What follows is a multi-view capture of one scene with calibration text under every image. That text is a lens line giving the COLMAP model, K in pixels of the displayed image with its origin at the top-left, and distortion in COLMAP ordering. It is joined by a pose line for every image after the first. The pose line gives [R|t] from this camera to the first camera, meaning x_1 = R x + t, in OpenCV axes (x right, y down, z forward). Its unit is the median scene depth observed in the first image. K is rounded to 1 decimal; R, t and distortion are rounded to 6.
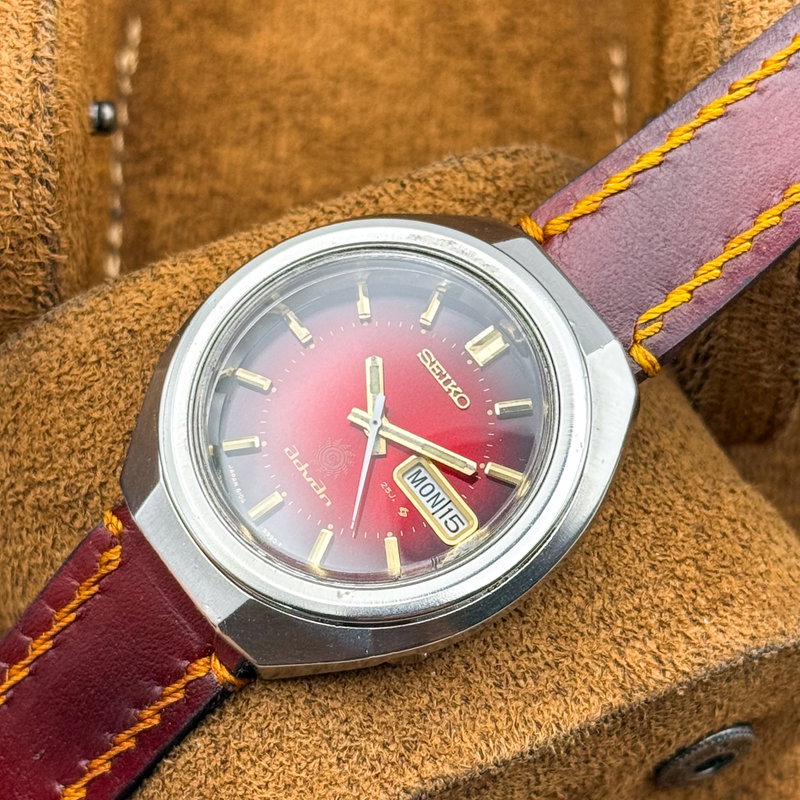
lens RADIAL K [[2640.7, 0, 369.9], [0, 2640.7, 447.2], [0, 0, 1]] dist [-0.151737, 1.618968]
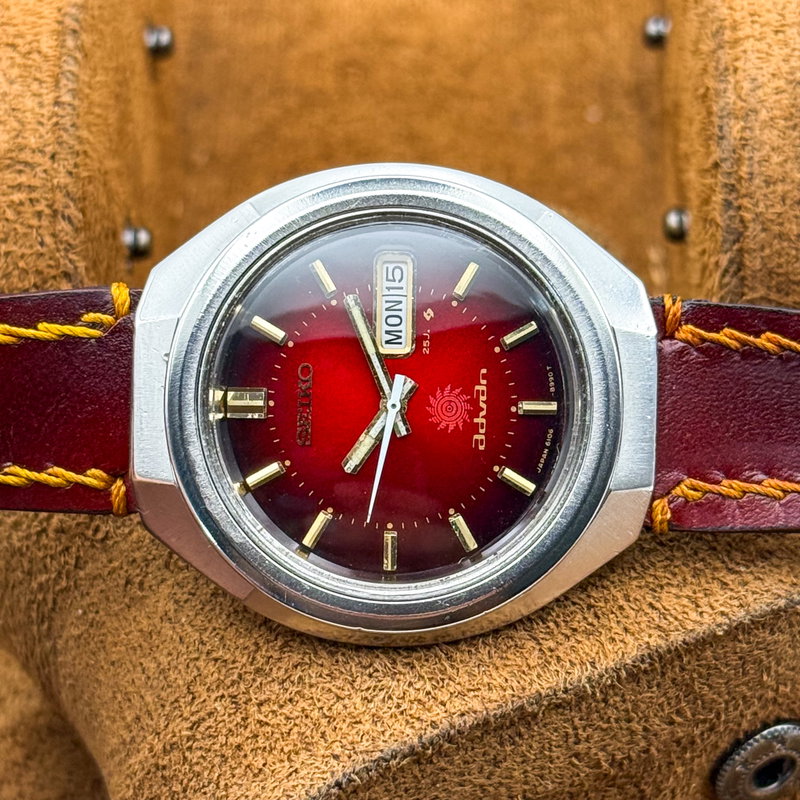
lens RADIAL K [[2640.7, 0, 369.9], [0, 2640.7, 447.2], [0, 0, 1]] dist [-0.151737, 1.618968]
pose [[0.997415, -0.052058, -0.049531, 0.041792], [0.034737, 0.952729, -0.301829, 0.310580], [0.062903, 0.299328, 0.952075, 0.061816]]
